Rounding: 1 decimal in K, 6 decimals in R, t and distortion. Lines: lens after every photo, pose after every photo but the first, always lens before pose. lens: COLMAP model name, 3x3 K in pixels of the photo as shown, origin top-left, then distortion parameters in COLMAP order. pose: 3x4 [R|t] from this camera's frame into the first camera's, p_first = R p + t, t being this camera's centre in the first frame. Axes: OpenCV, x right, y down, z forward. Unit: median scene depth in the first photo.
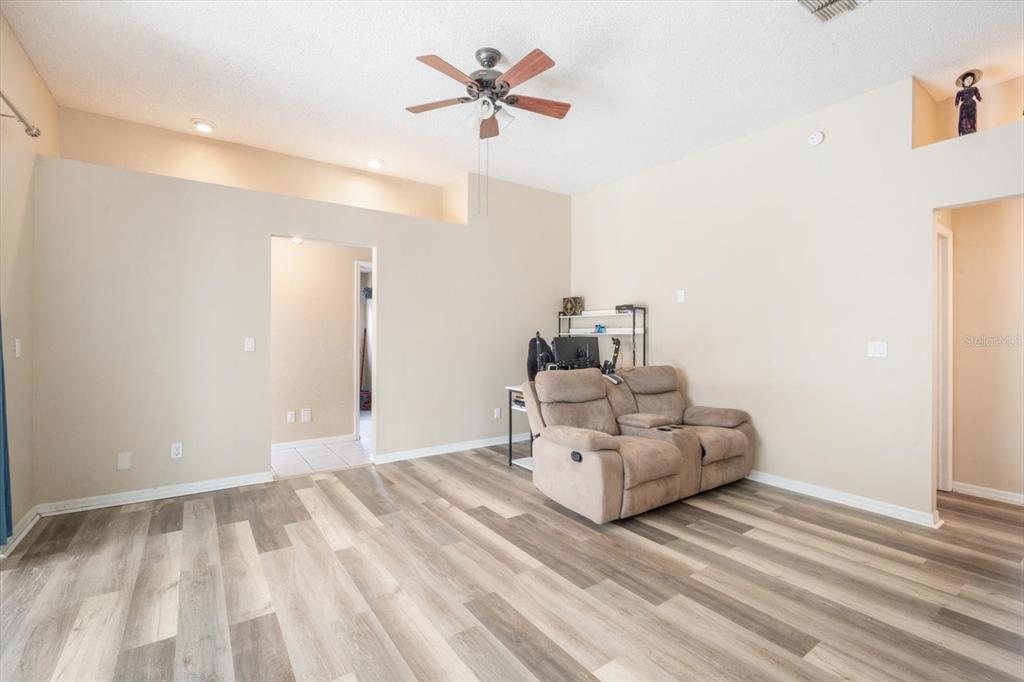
lens RADIAL K [[446.0, 0, 509.6], [0, 446.0, 340.3], [0, 0, 1]] dist [-0.003869, -0.000095]
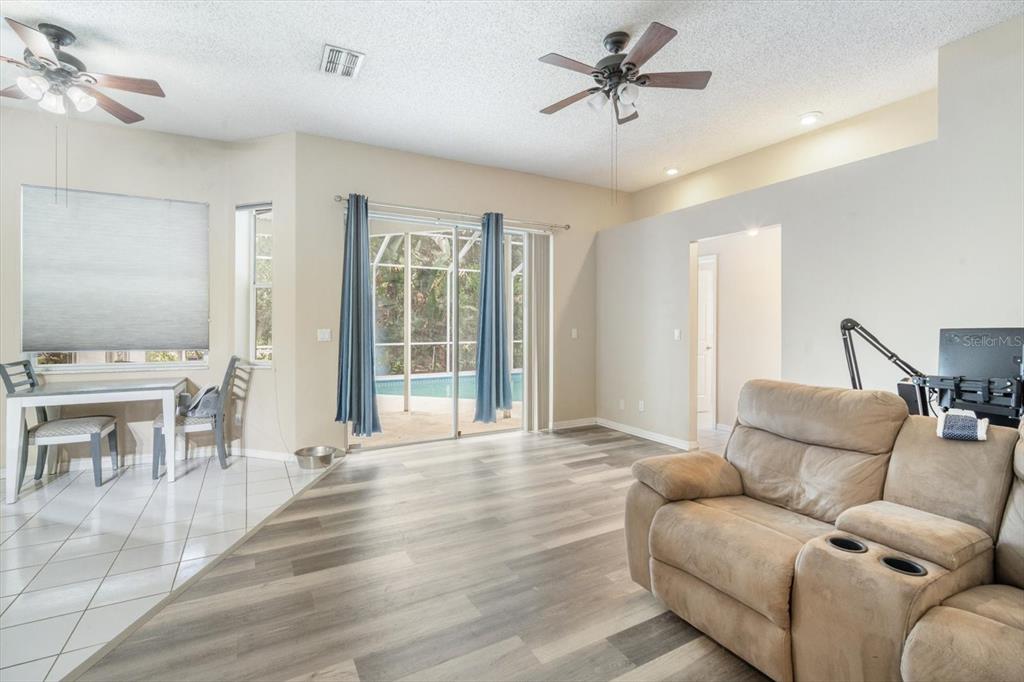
lens RADIAL K [[446.0, 0, 491.1], [0, 446.0, 335.0], [0, 0, 1]] dist [-0.003869, -0.000095]
pose [[-0.121914, 0.001740, -0.992539, 1.063315], [-0.011189, 0.999933, 0.003127, 0.018823], [0.992478, 0.011487, -0.121886, 0.961268]]
